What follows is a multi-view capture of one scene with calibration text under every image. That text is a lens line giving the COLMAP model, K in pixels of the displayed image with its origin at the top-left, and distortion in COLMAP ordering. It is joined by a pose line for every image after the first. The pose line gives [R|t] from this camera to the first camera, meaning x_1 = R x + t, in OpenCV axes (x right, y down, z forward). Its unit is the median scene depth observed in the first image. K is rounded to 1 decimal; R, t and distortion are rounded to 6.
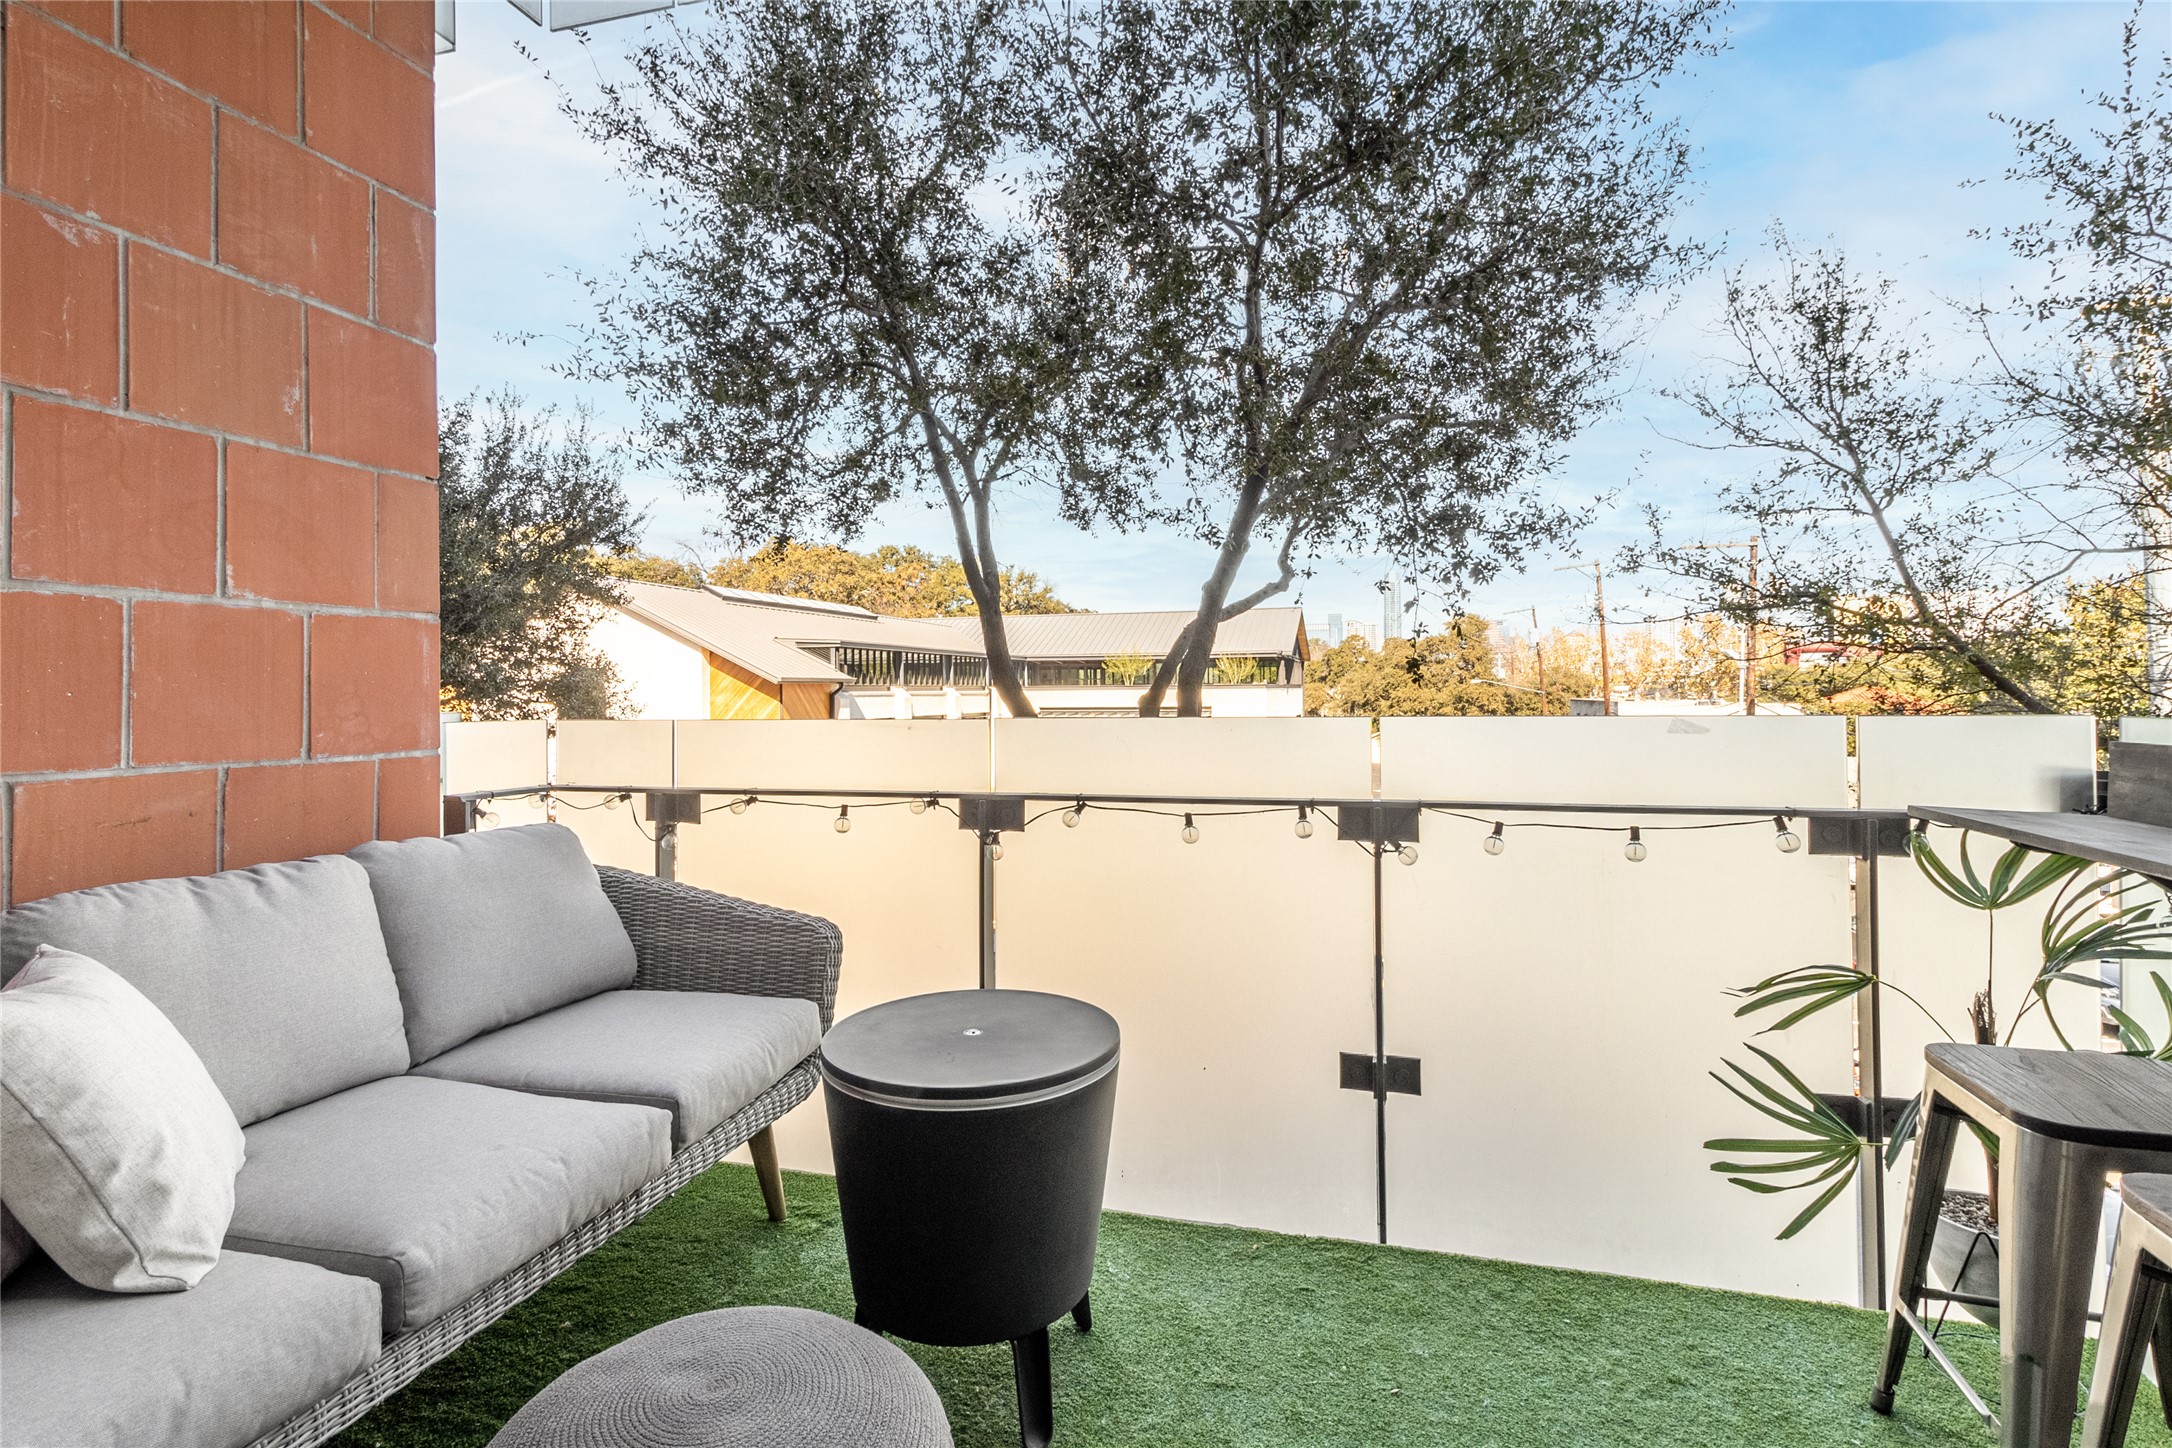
lens RADIAL K [[1016.9, 0, 1086.7], [0, 1016.9, 664.0], [0, 0, 1]] dist [-0.001494, -0.000073]
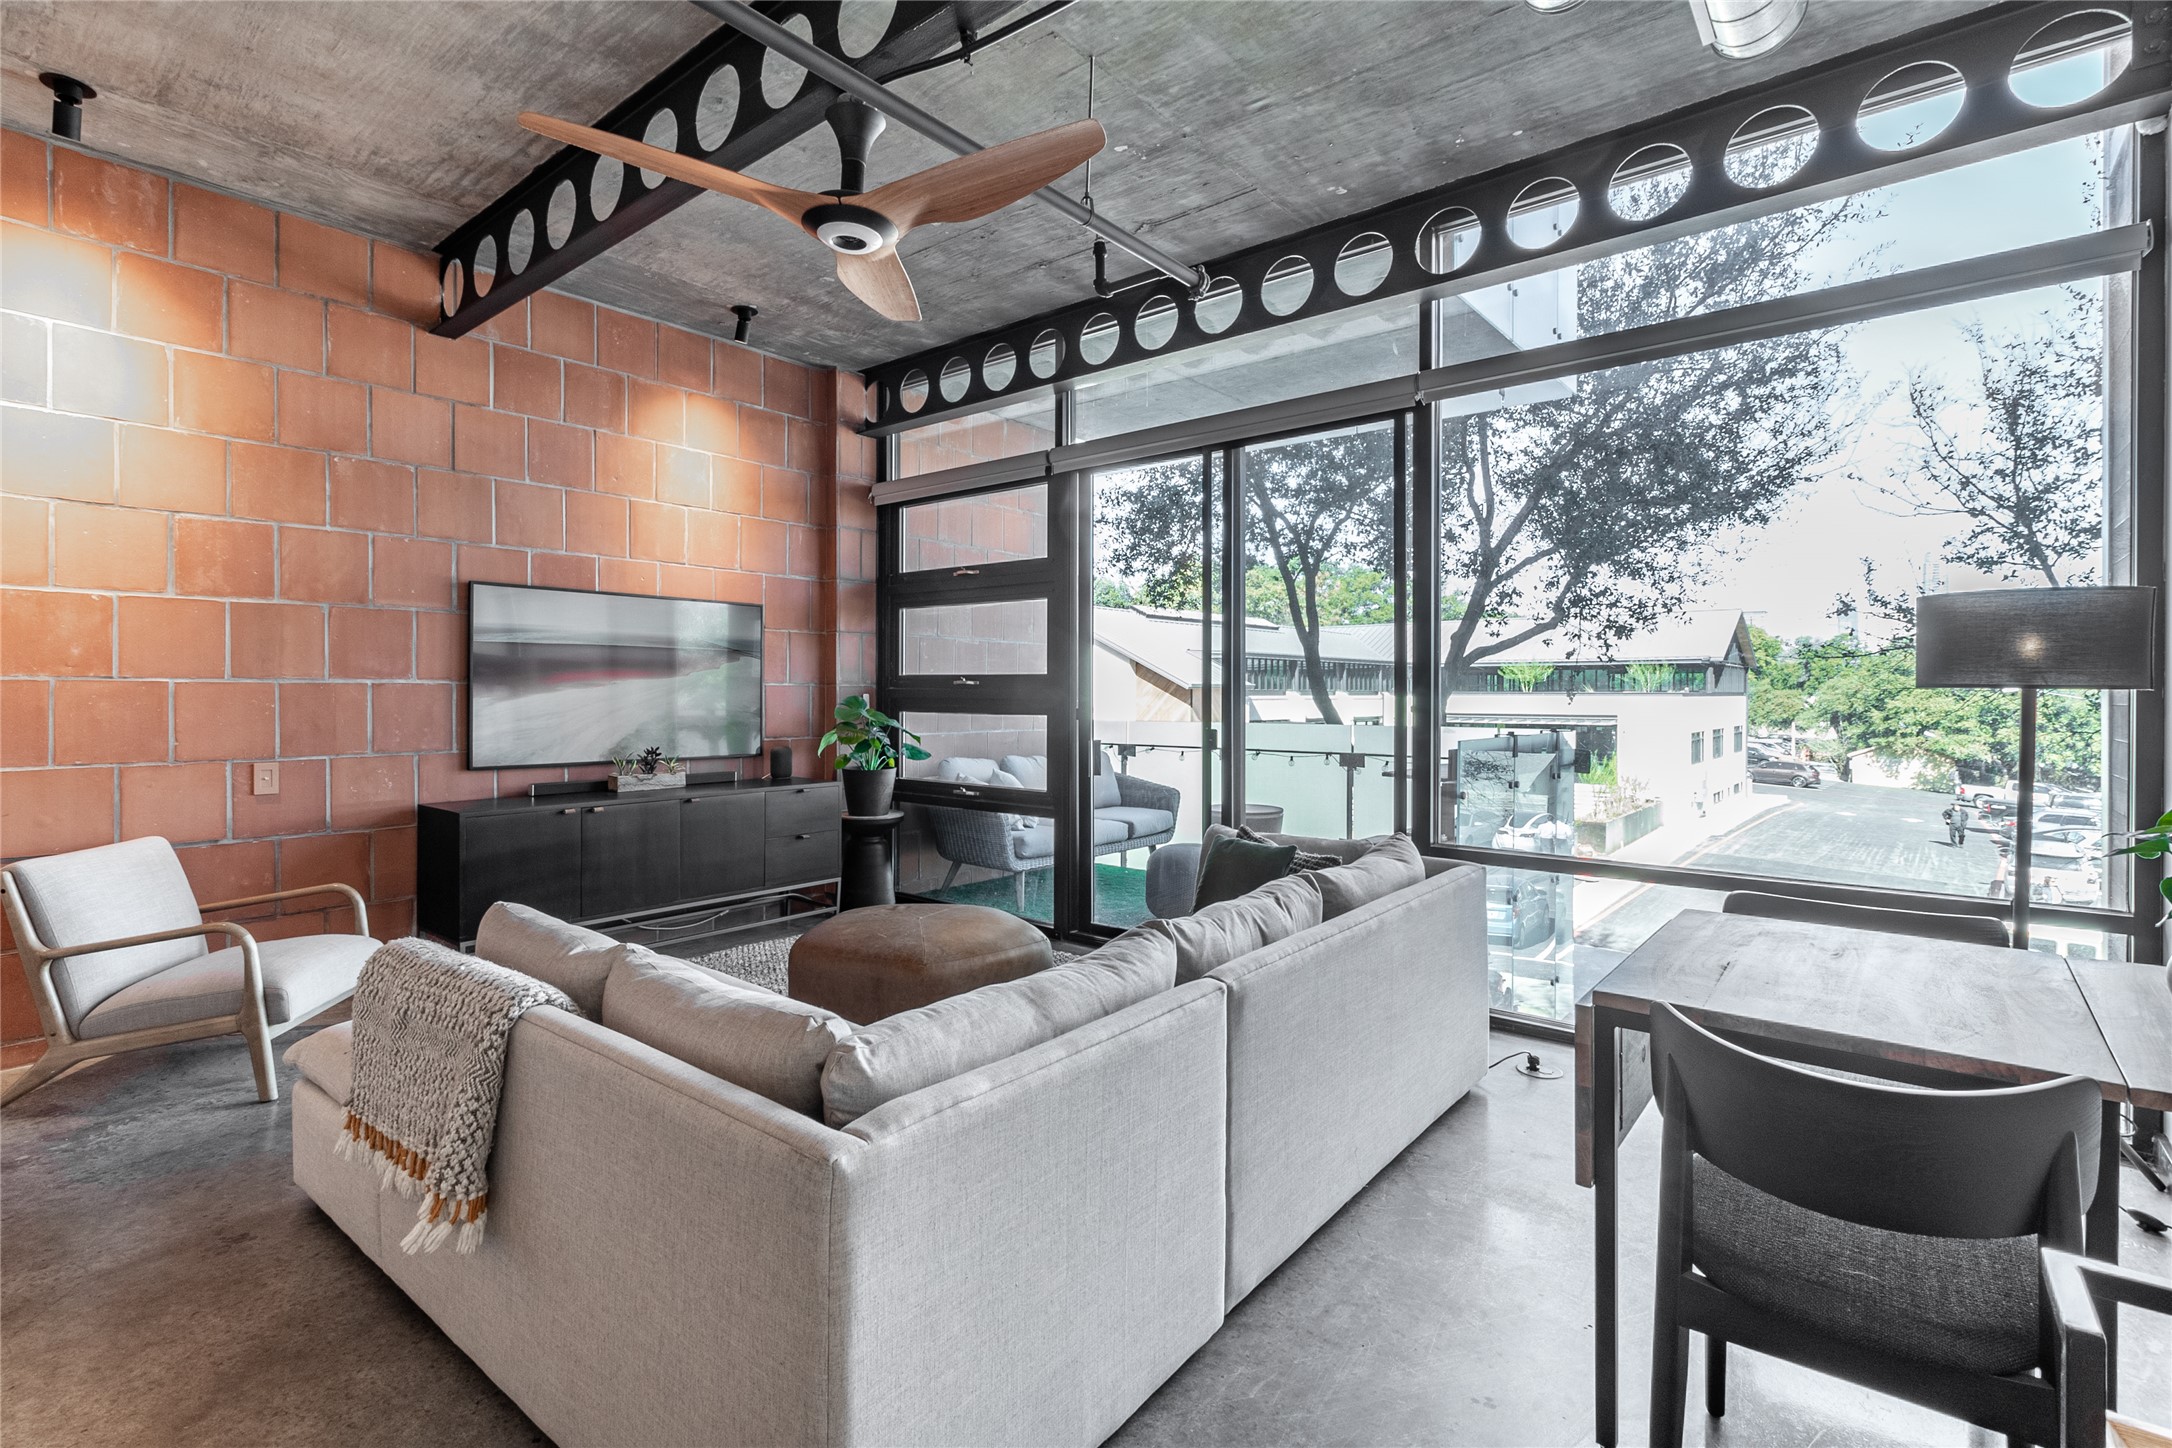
lens RADIAL K [[1016.9, 0, 1084.1], [0, 1016.9, 705.5], [0, 0, 1]] dist [-0.001494, -0.000073]
pose [[0.919386, 0.015976, -0.393031, 0.181229], [-0.000421, 0.999214, 0.039630, -0.030325], [0.393356, -0.036270, 0.918671, -0.504384]]
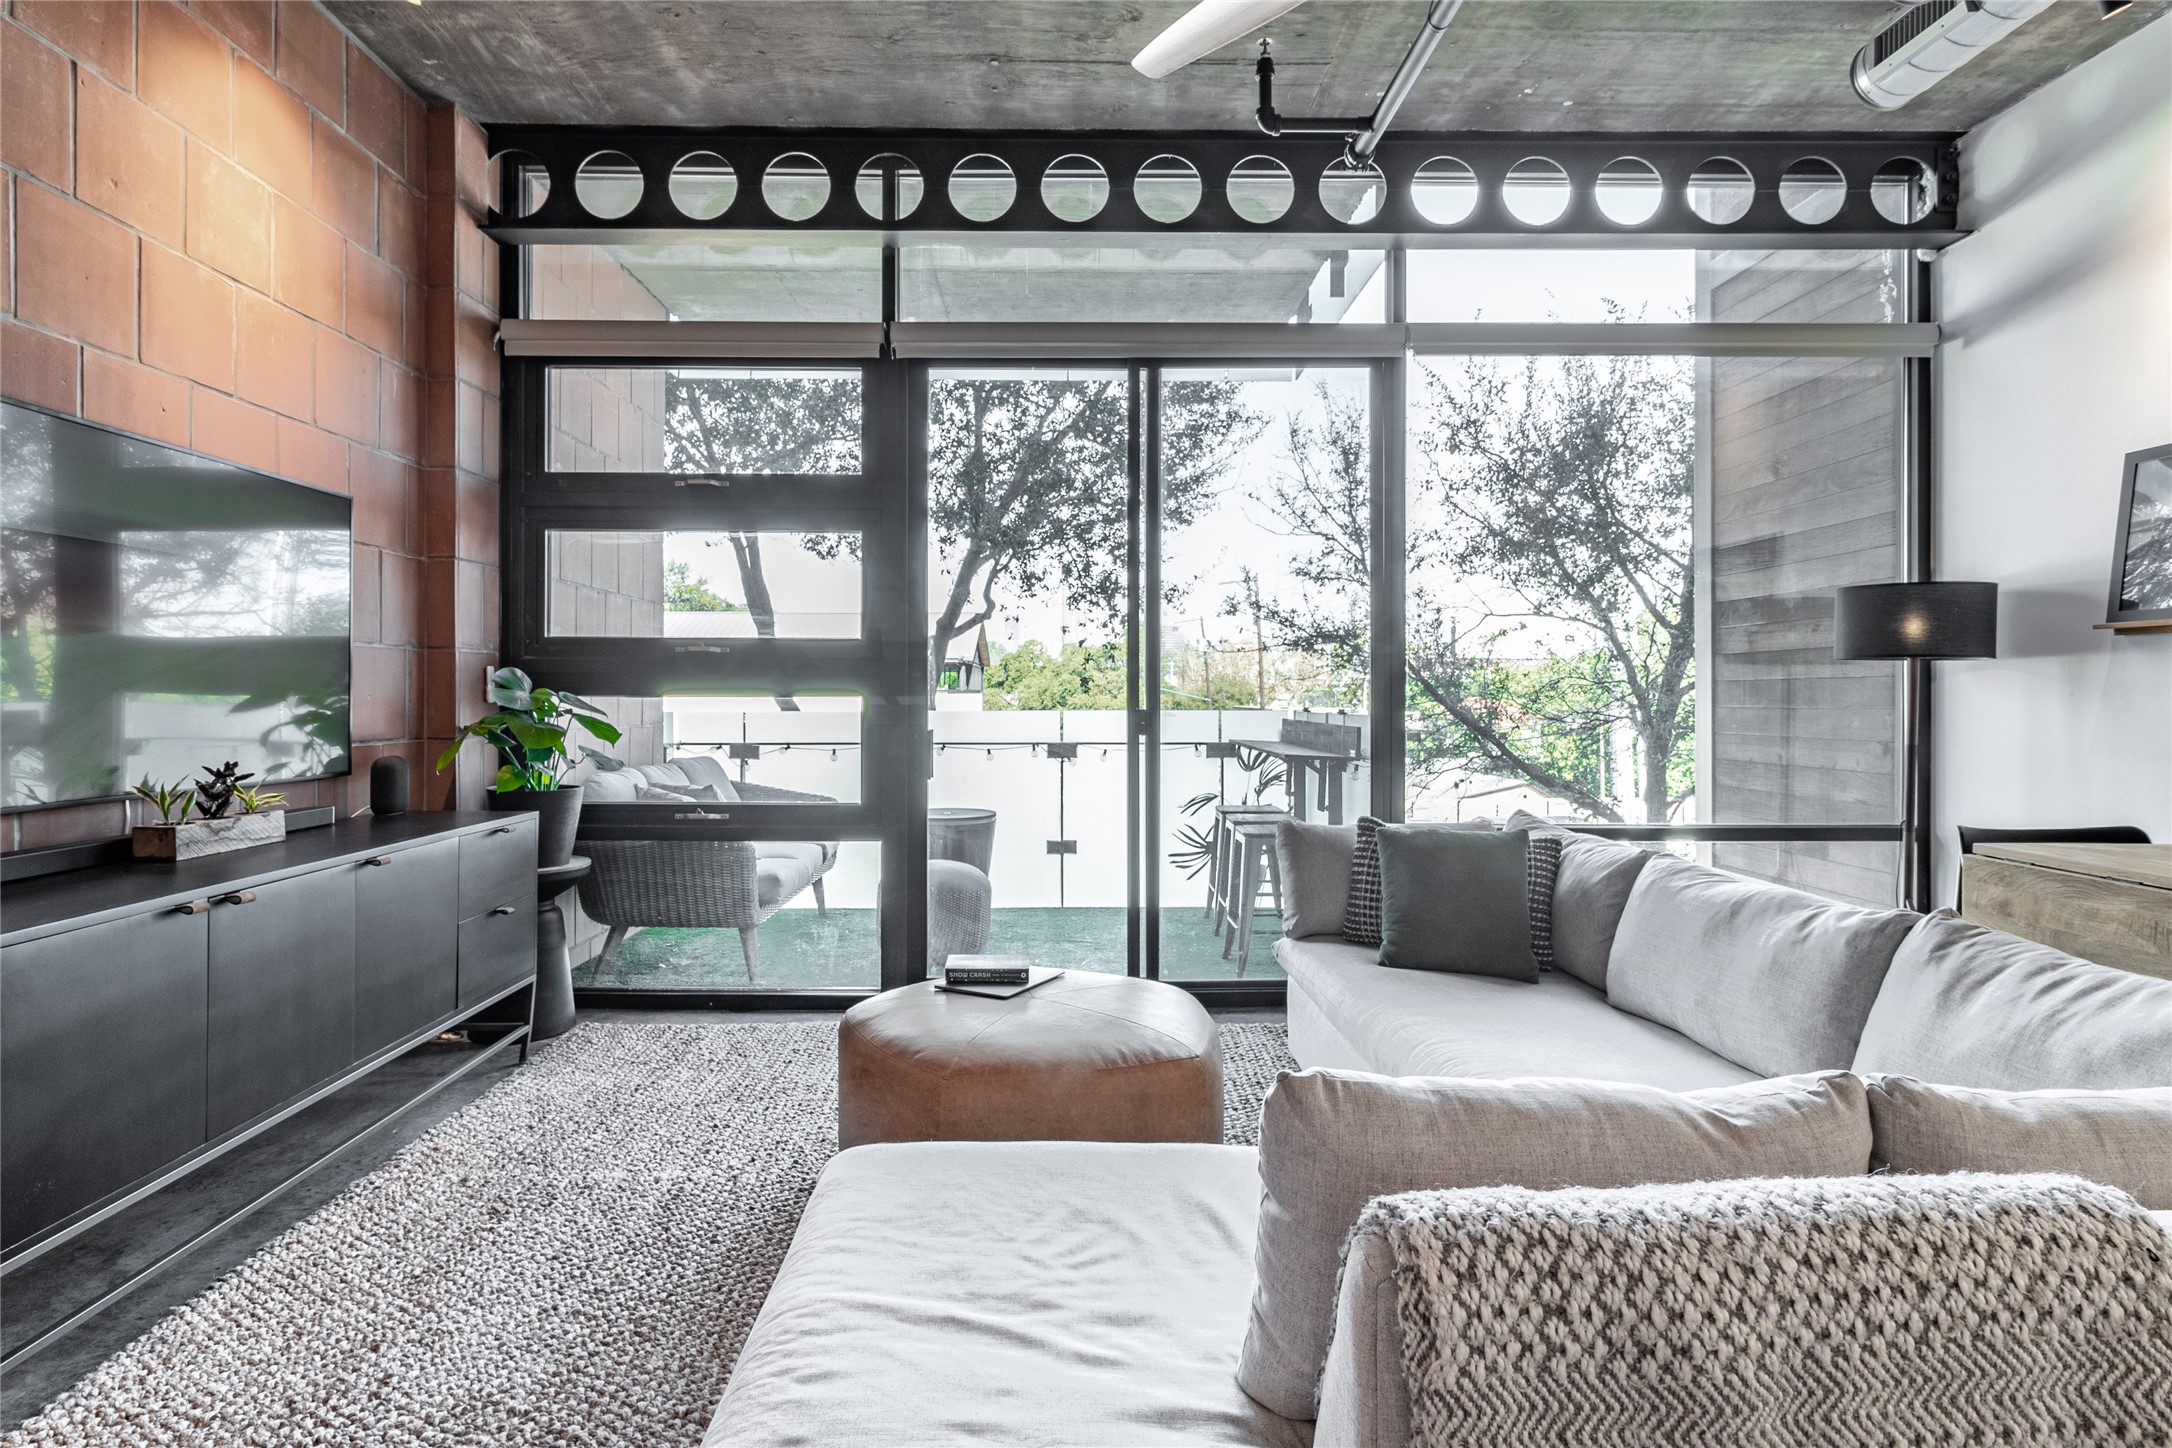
lens RADIAL K [[1118.9, 0, 1085.7], [0, 1118.9, 713.4], [0, 0, 1]] dist [-0.002941, -0.000542]
pose [[0.953253, 0.003655, 0.302151, -0.130845], [-0.016416, 0.999076, 0.039707, -0.013742], [-0.301727, -0.042811, 0.952433, -0.436725]]
